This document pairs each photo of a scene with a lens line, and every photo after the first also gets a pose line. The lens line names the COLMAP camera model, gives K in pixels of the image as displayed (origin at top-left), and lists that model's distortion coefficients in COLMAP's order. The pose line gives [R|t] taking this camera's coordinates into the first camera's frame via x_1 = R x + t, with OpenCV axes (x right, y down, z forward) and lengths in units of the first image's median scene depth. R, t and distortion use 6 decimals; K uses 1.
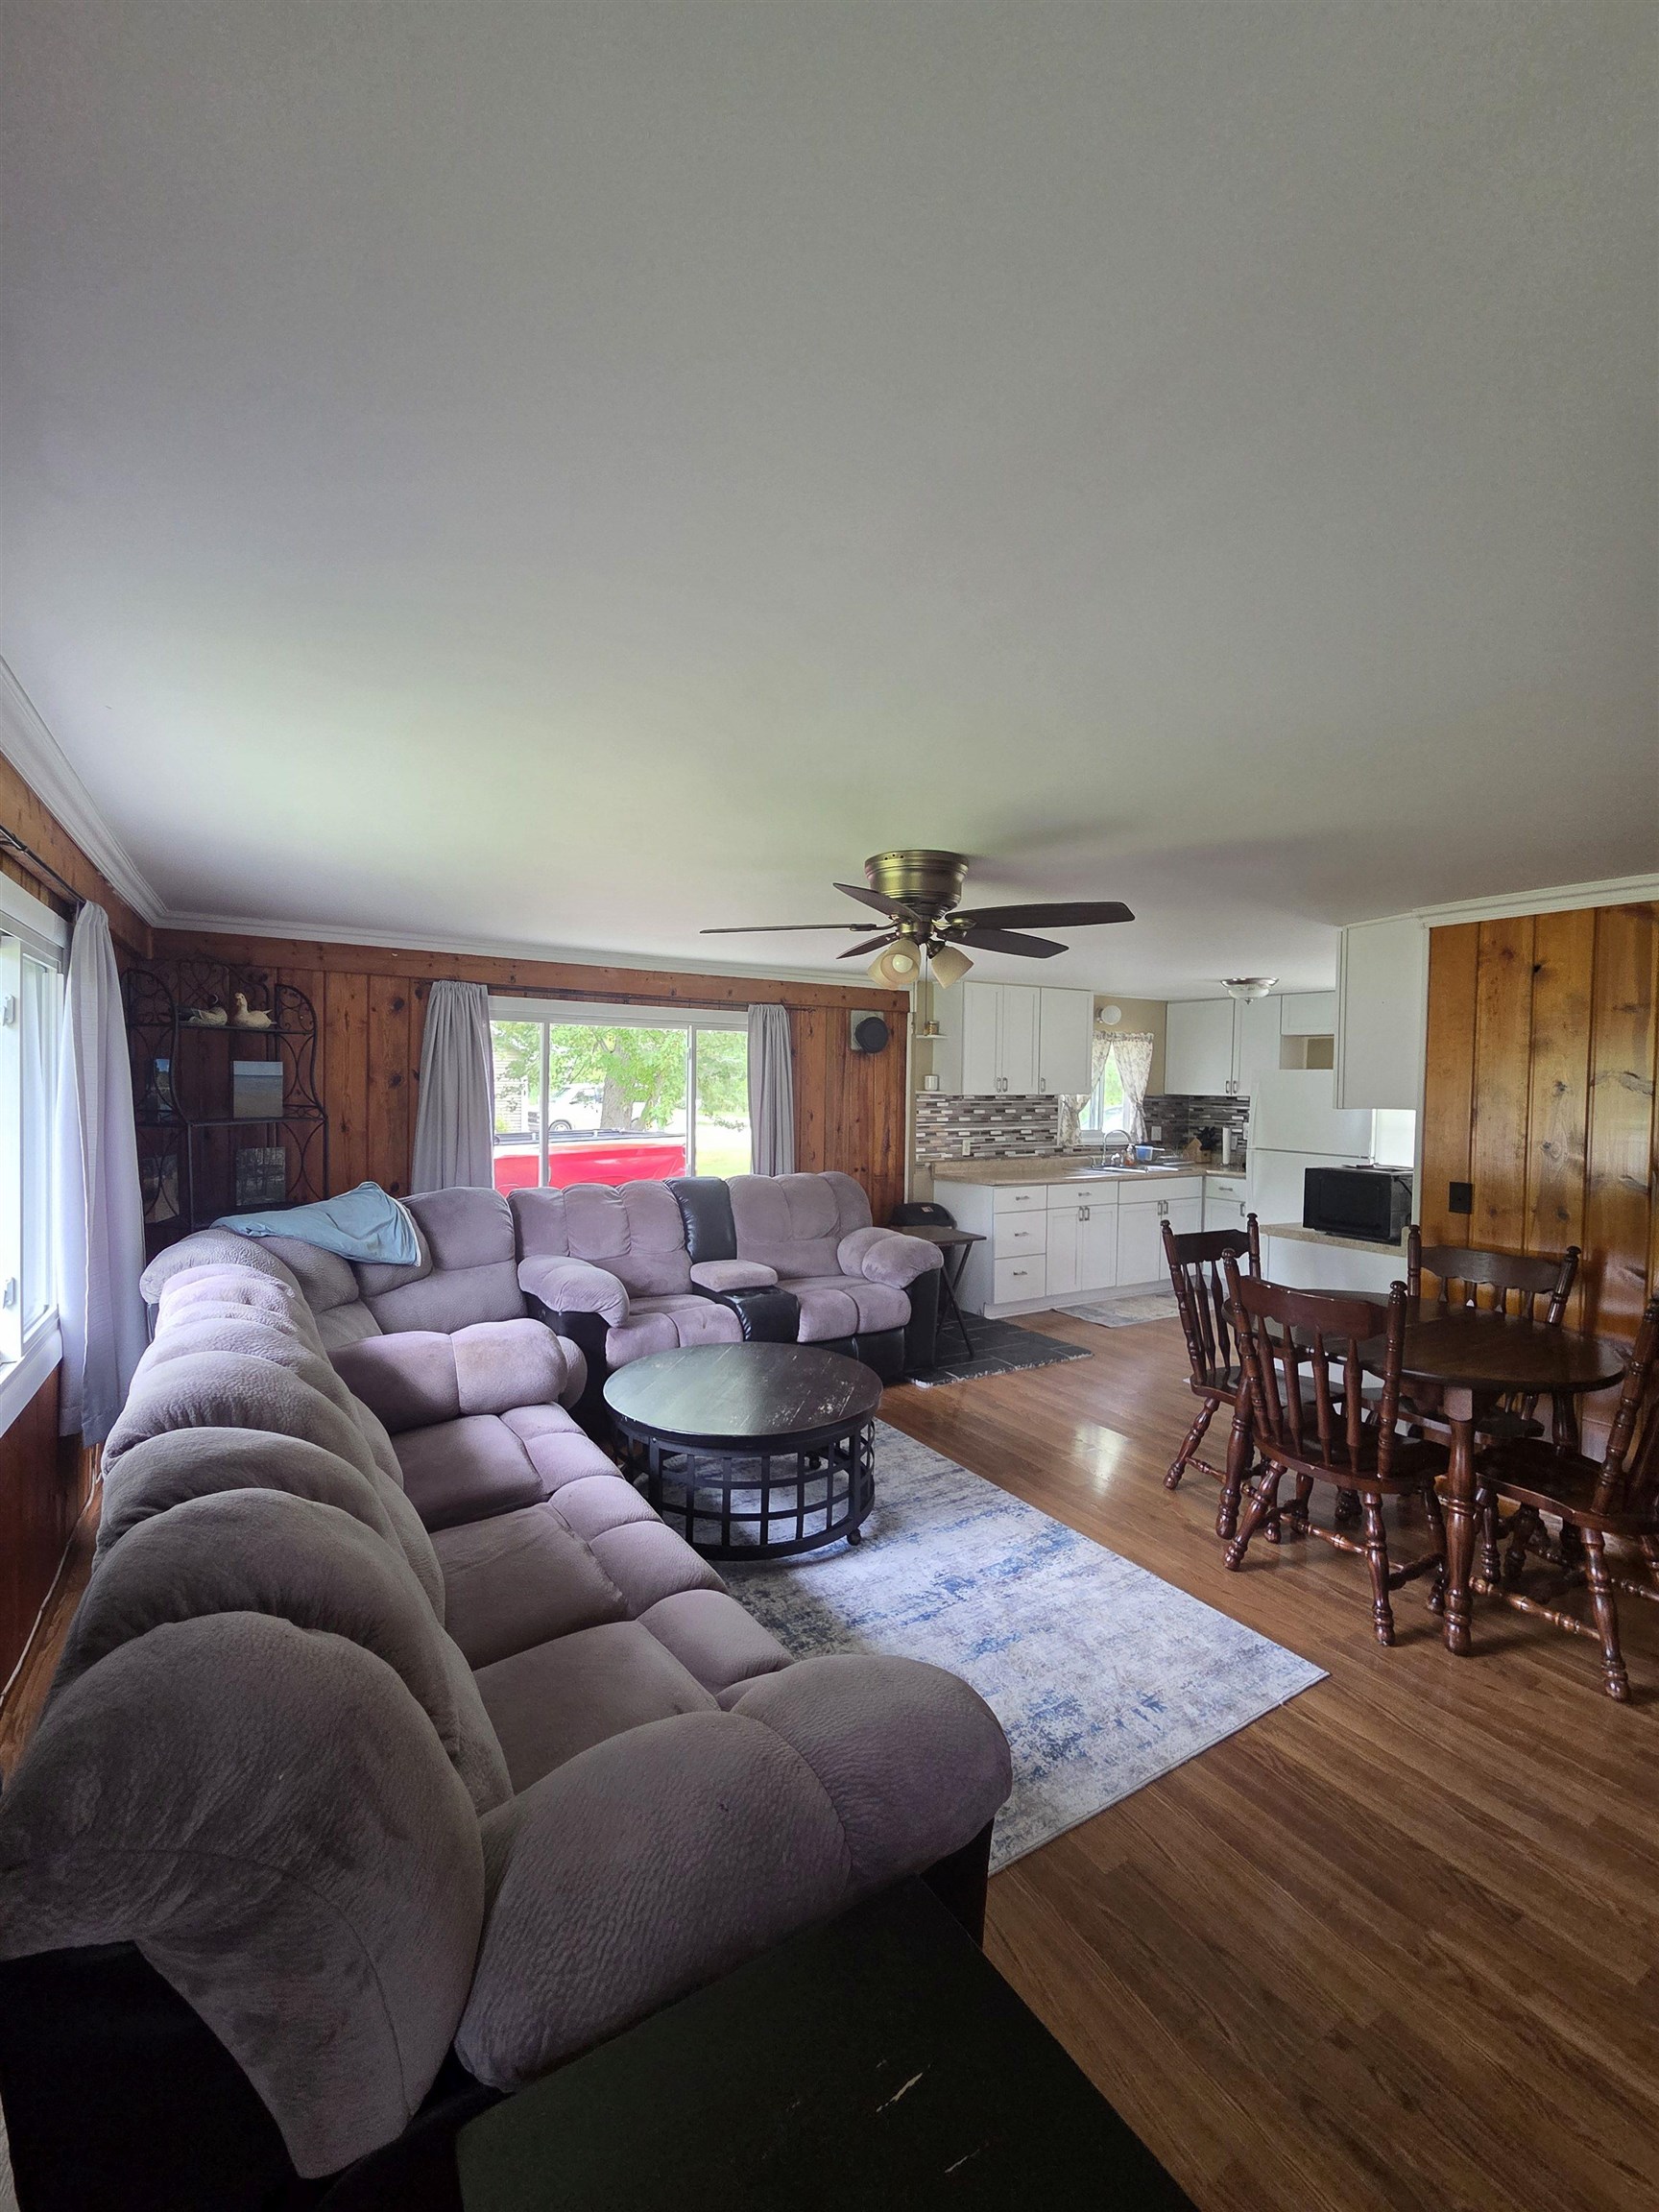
lens RADIAL K [[897.9, 0, 803.3], [0, 897.9, 1114.3], [0, 0, 1]] dist [-0.000099, -0.000434]
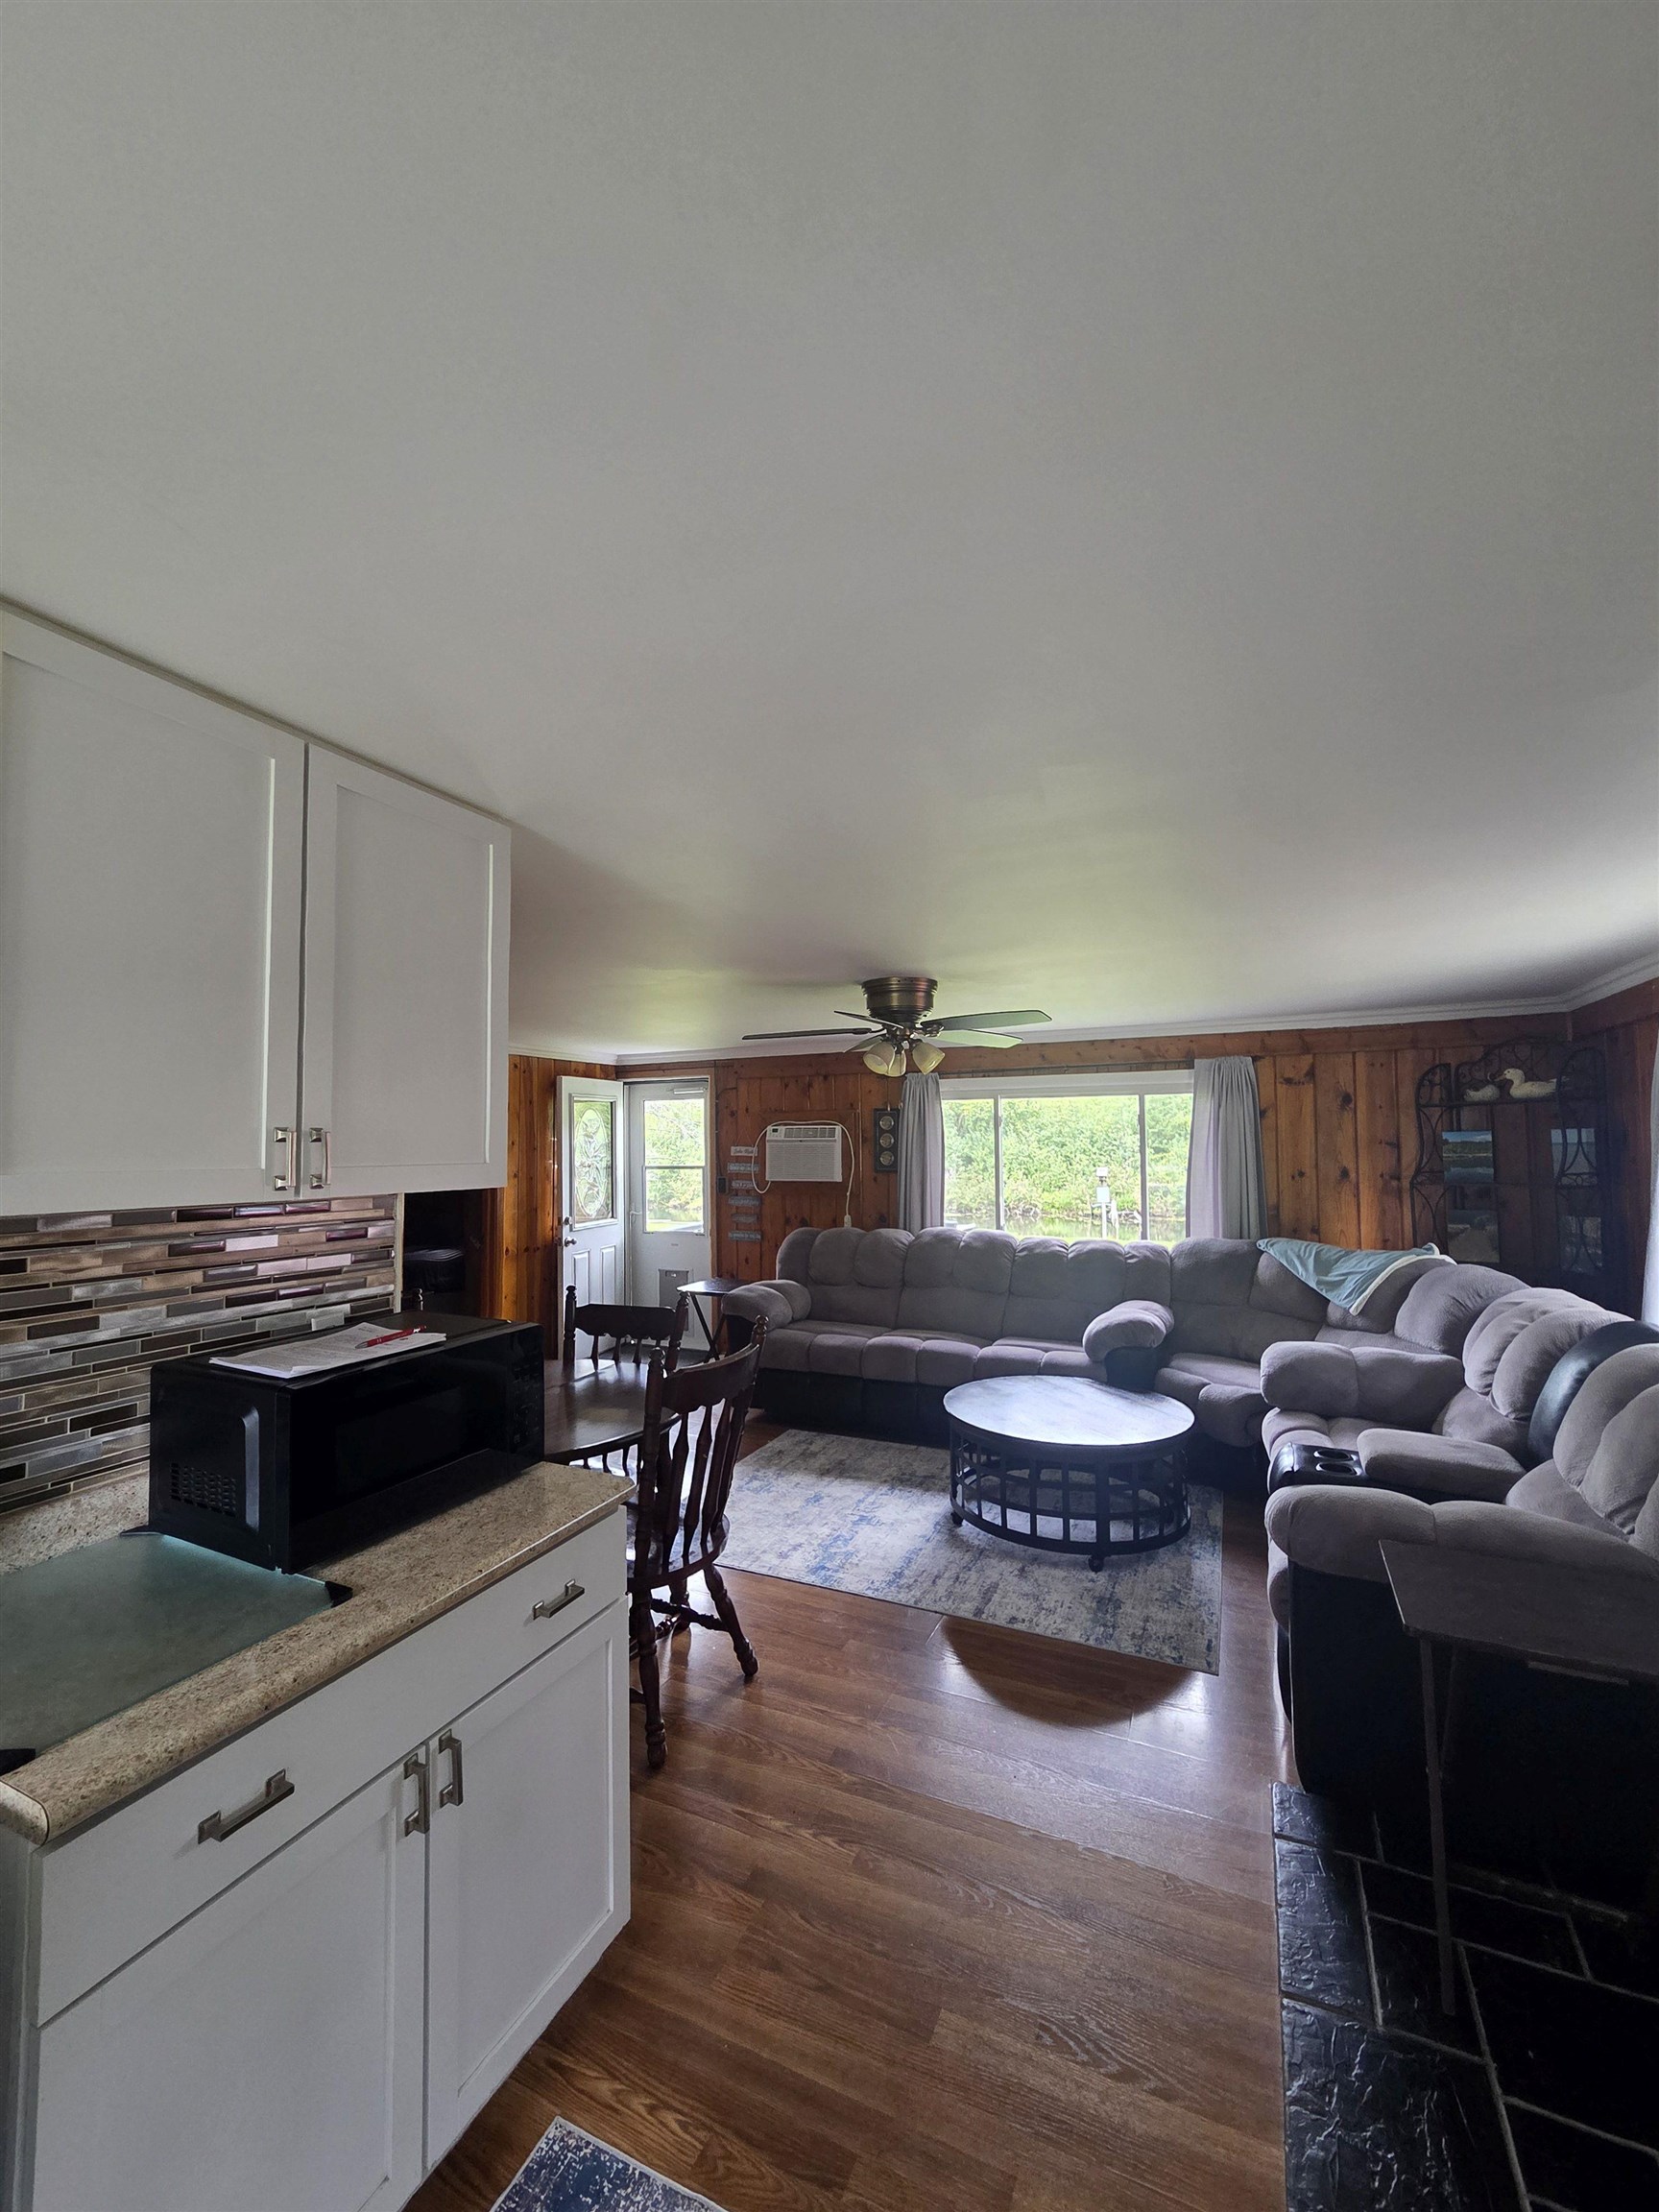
lens RADIAL K [[897.9, 0, 803.3], [0, 897.9, 1114.3], [0, 0, 1]] dist [-0.000099, -0.000434]
pose [[-0.827060, -0.026014, -0.561511, 0.464332], [-0.024414, 0.999648, -0.010352, -0.030465], [0.561583, 0.005147, -0.827405, 0.942374]]
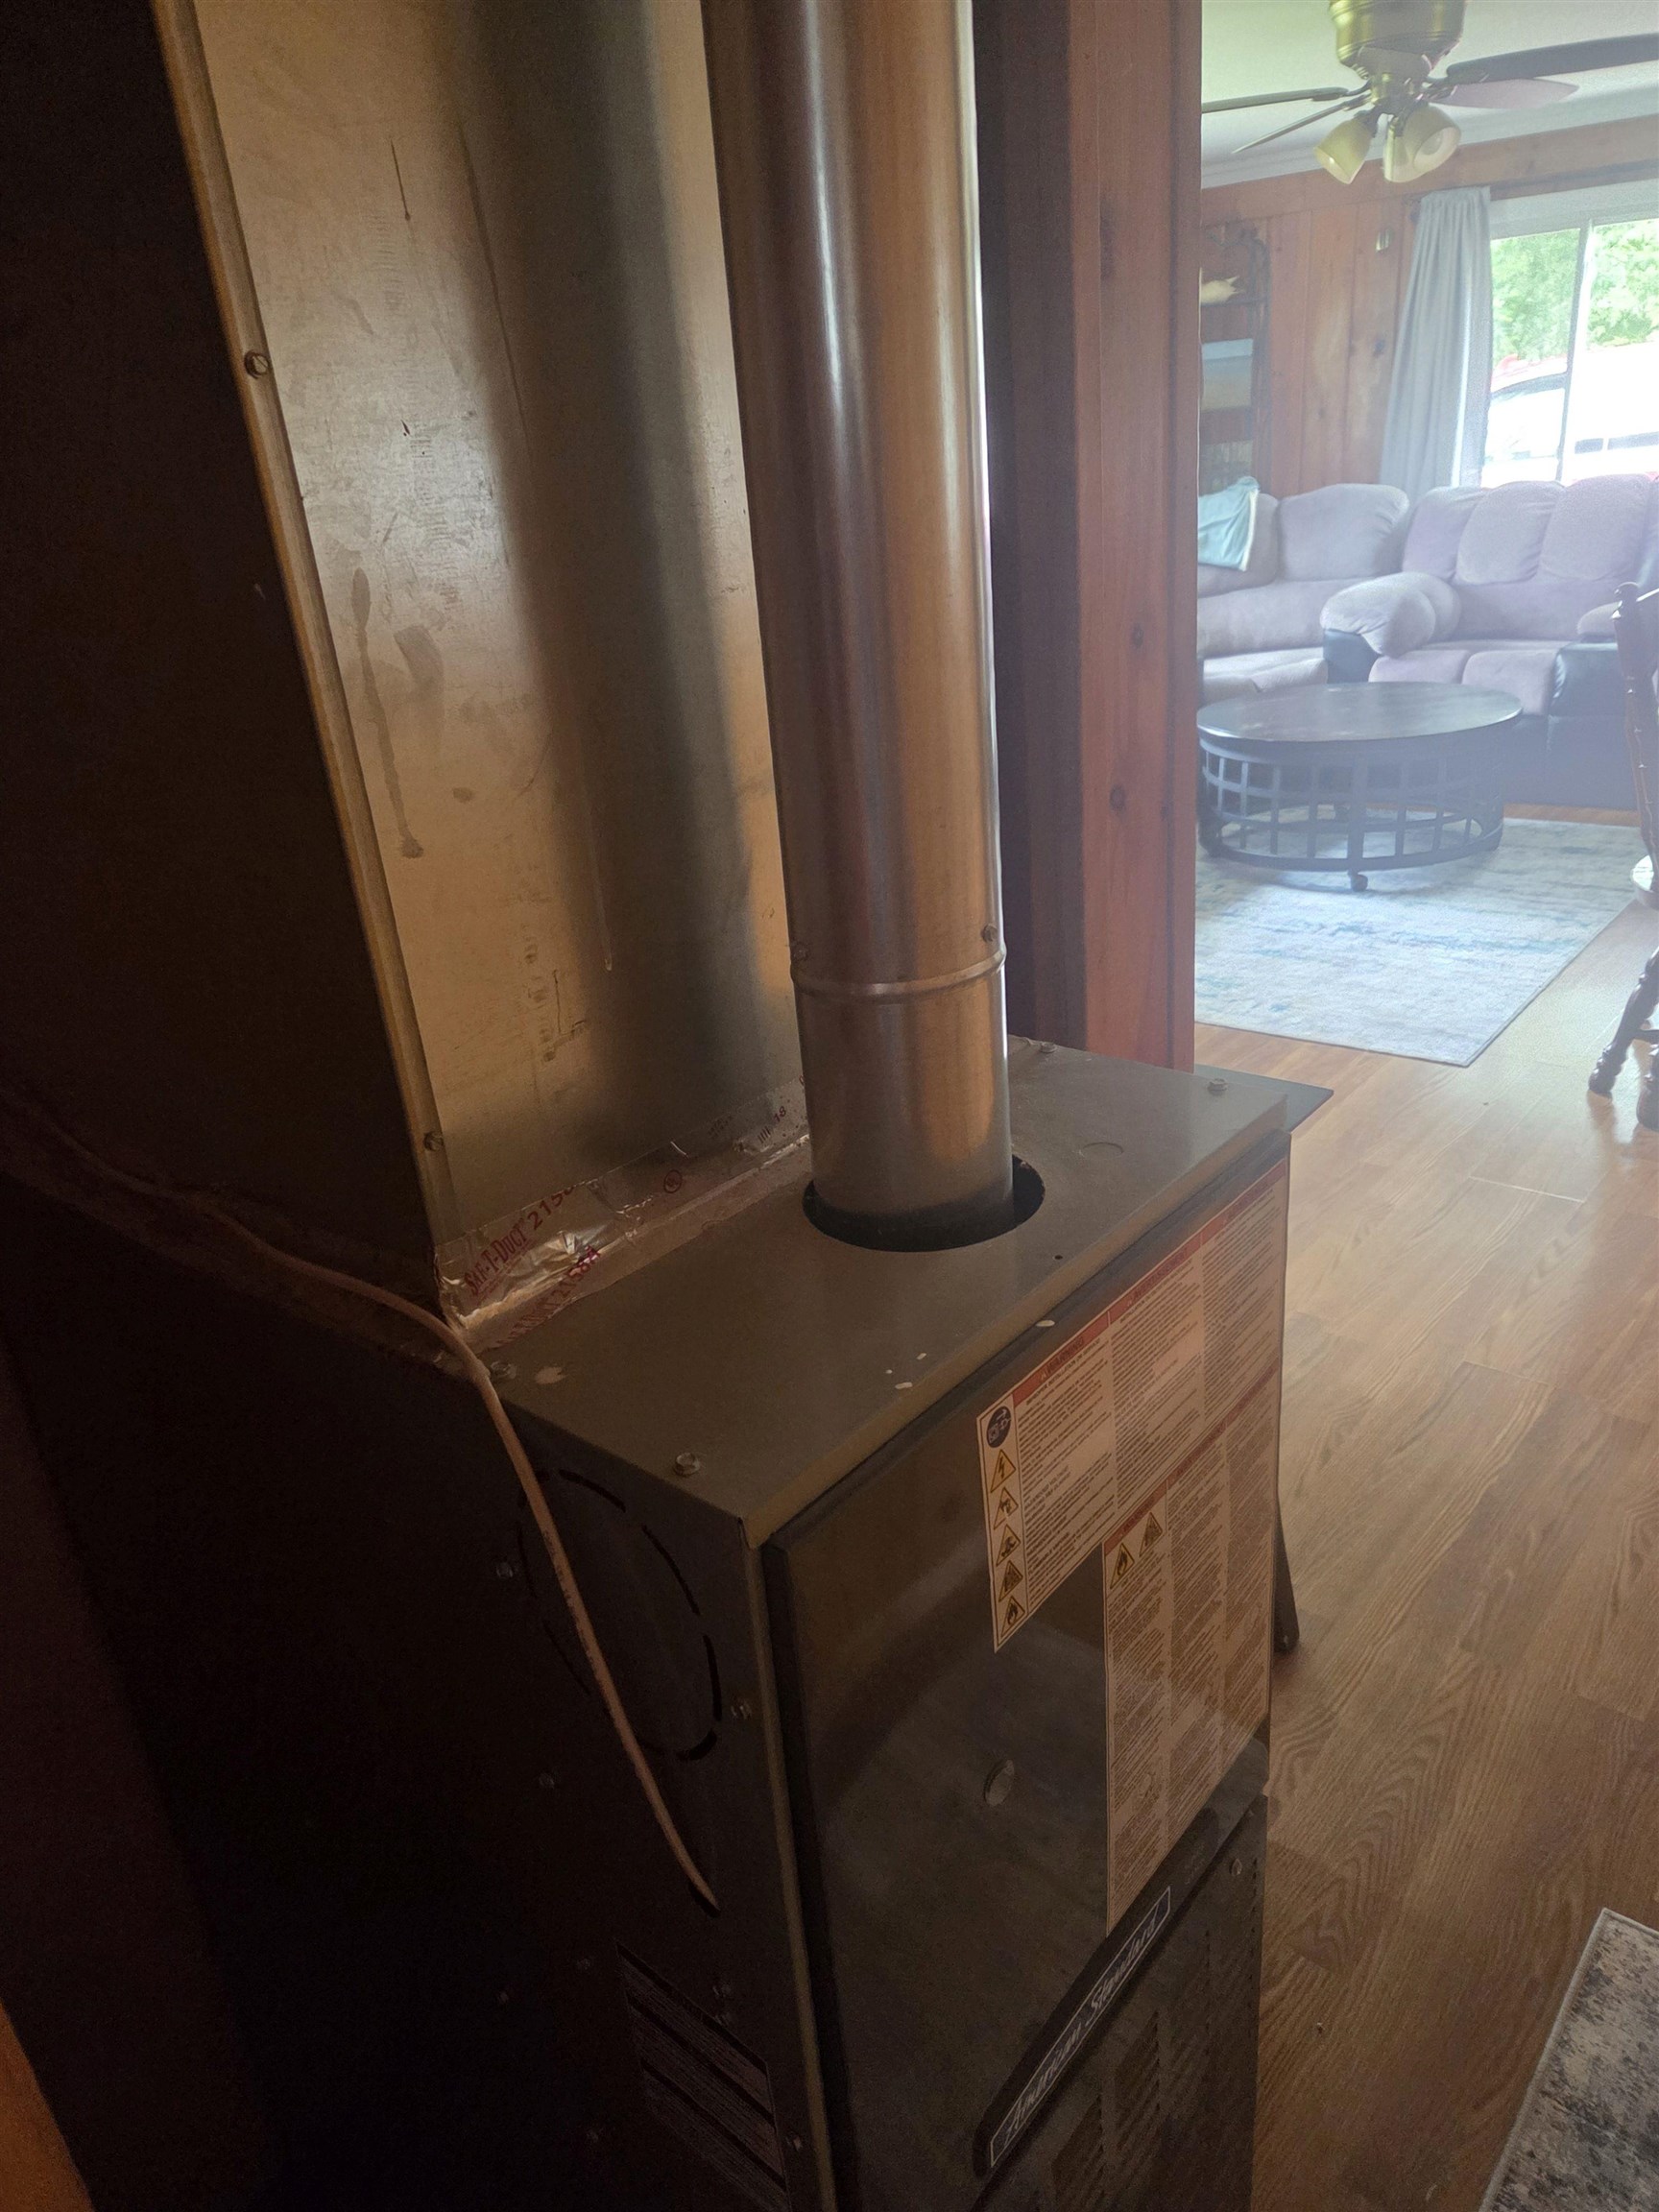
lens RADIAL K [[1570.9, 0, 829.5], [0, 1570.9, 1106.0], [0, 0, 1]] dist [0.009812, 0.001832]
pose [[0.336914, 0.333370, -0.880542, 0.665183], [0.055877, 0.926491, 0.372146, 0.030884], [0.939876, -0.174583, 0.293520, 0.000912]]
